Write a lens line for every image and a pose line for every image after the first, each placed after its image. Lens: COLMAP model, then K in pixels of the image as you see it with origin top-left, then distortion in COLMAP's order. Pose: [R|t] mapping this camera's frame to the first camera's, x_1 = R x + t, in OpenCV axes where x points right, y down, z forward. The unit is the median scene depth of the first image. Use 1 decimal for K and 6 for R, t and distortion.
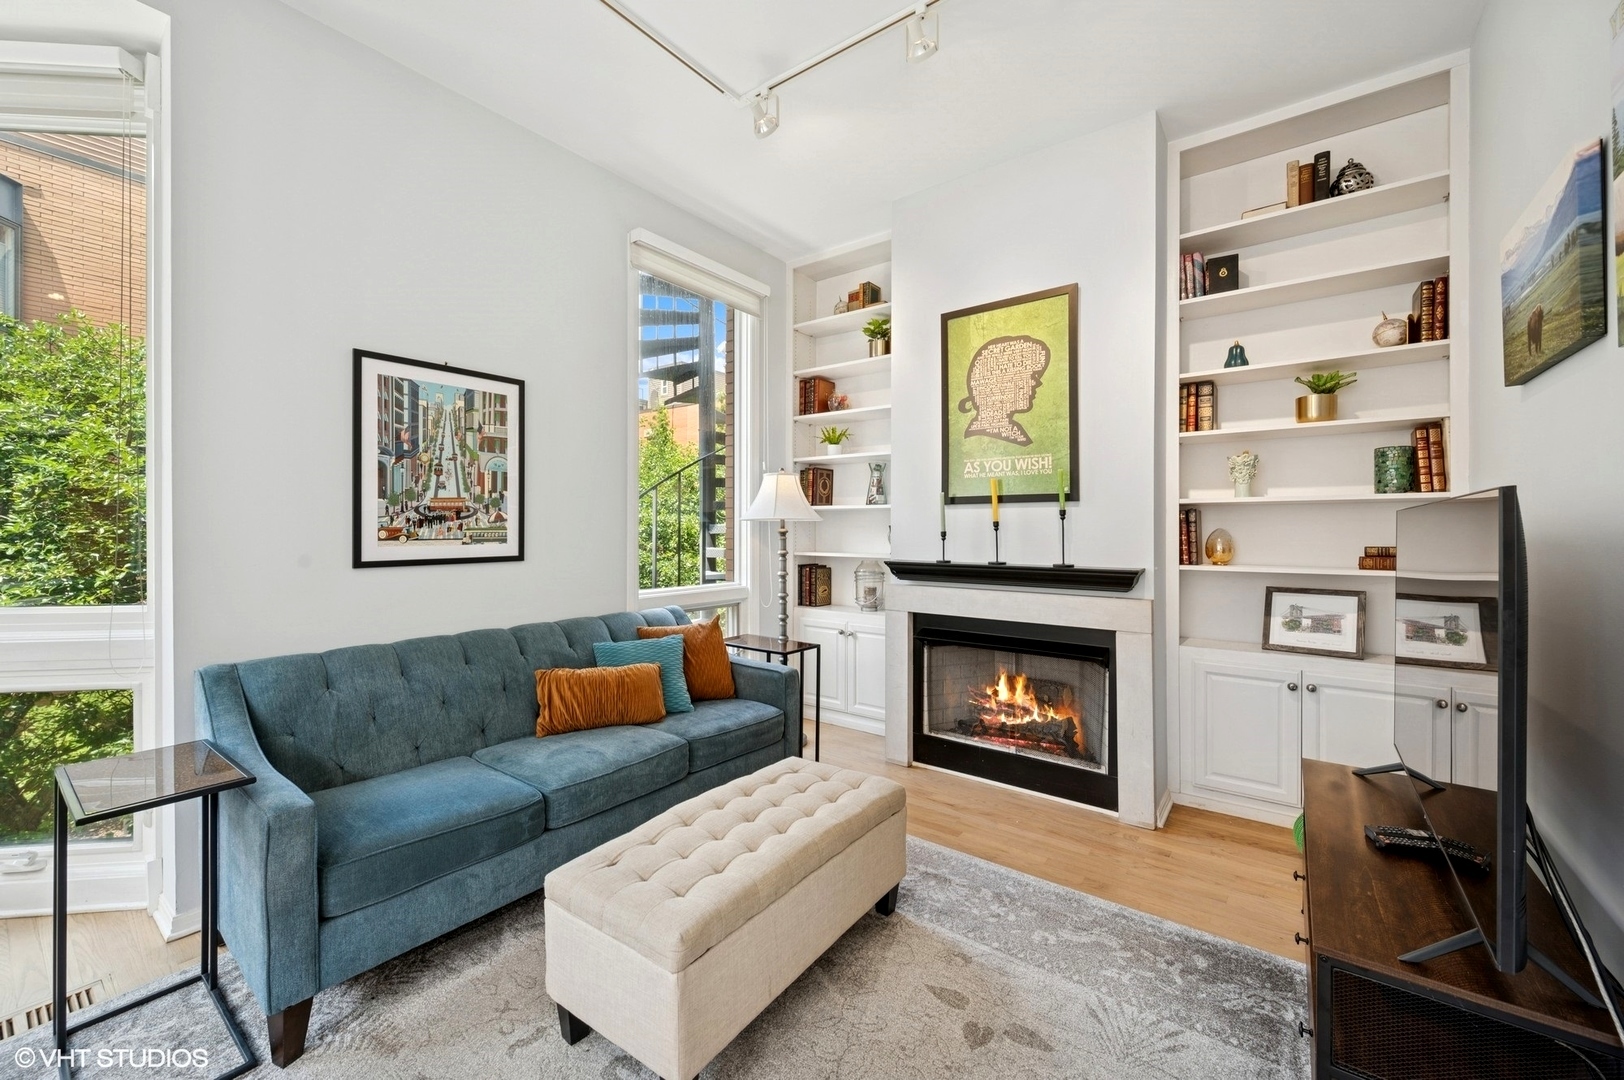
lens RADIAL K [[641.9, 0, 807.1], [0, 641.9, 528.3], [0, 0, 1]] dist [0.000180, -0.000027]
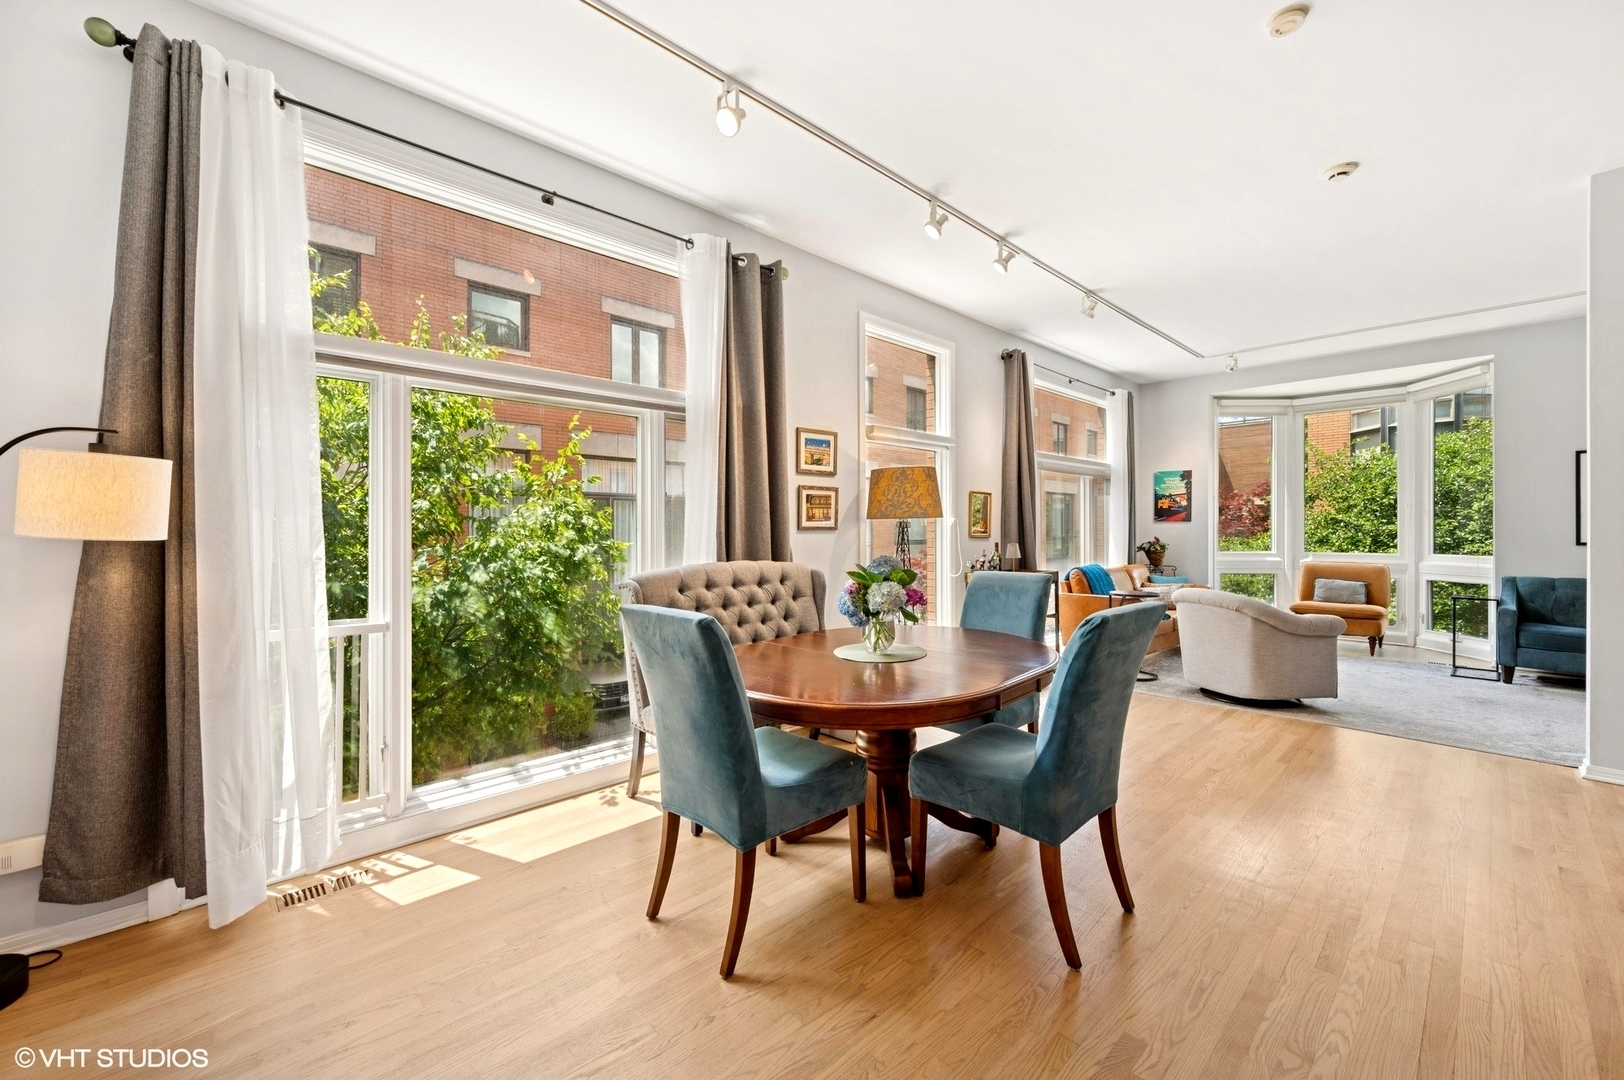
lens RADIAL K [[641.9, 0, 813.6], [0, 641.9, 527.6], [0, 0, 1]] dist [0.000180, -0.000027]
pose [[-0.164370, -0.002630, -0.986395, 1.705684], [0.002042, 0.999993, -0.003007, -0.000517], [0.986397, -0.002508, -0.164363, -1.121194]]
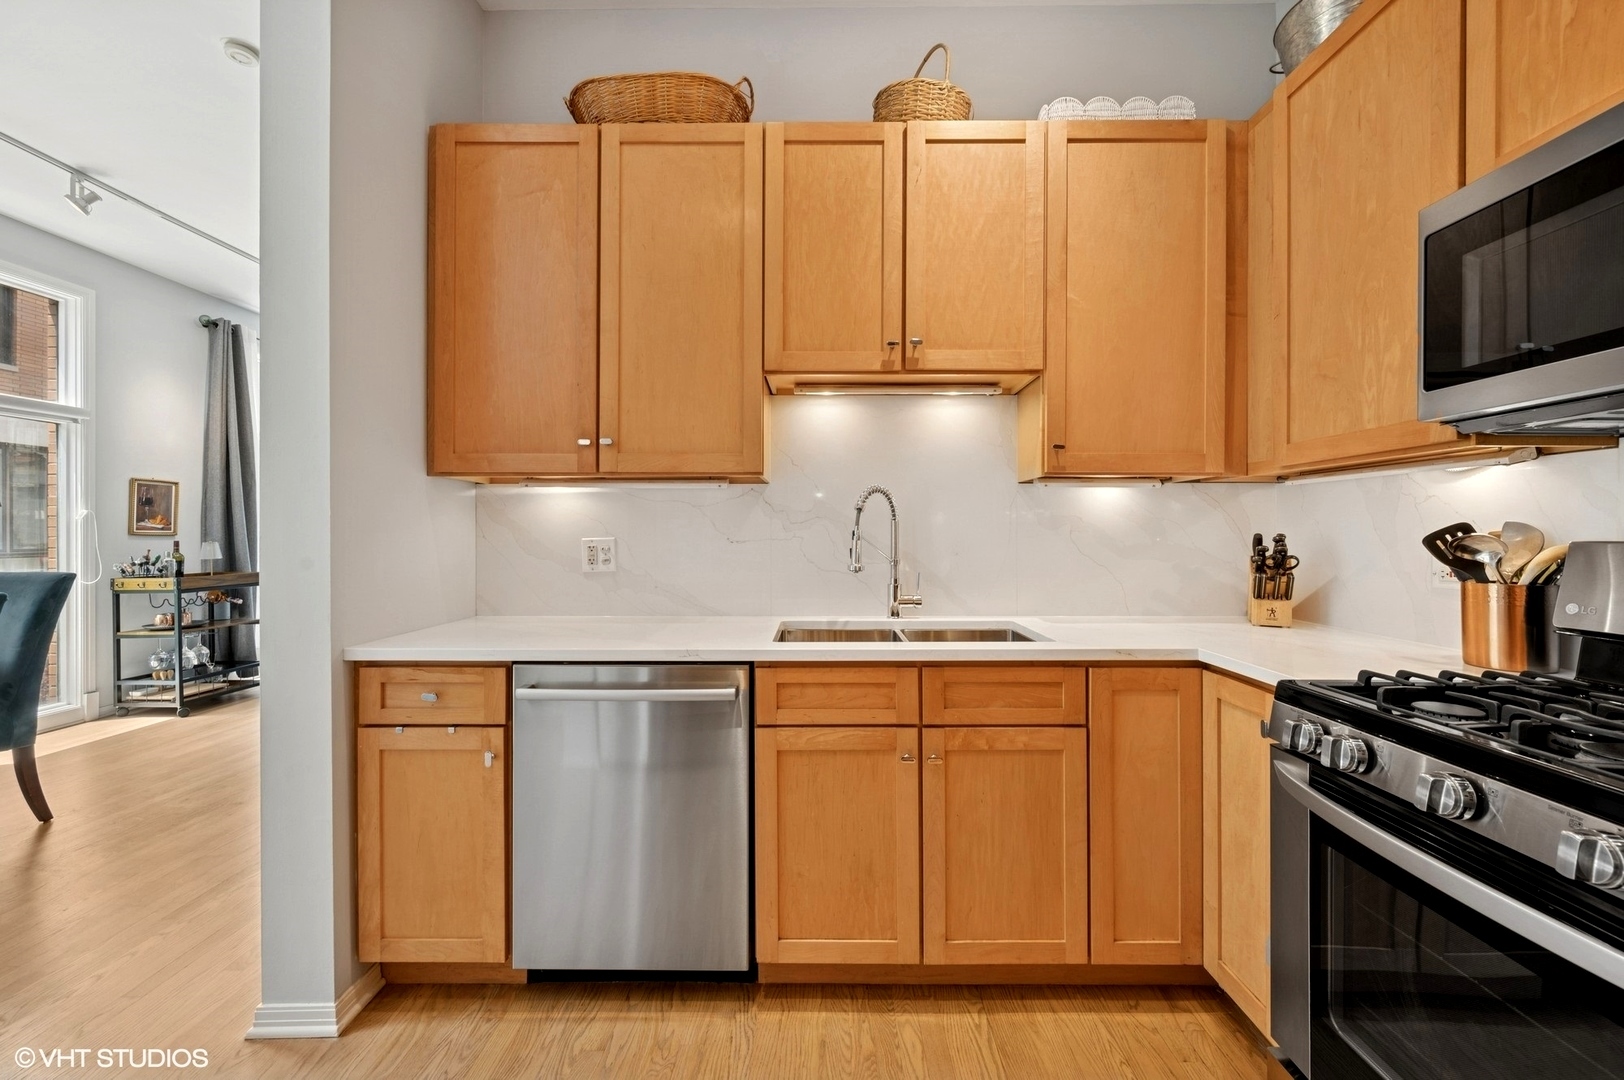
lens RADIAL K [[641.9, 0, 821.3], [0, 641.9, 535.8], [0, 0, 1]] dist [0.000180, -0.000027]
pose [[0.604242, 0.001370, -0.796799, 1.997618], [-0.000128, 0.999999, 0.001623, 0.022947], [0.796801, -0.000879, 0.604242, -0.577633]]
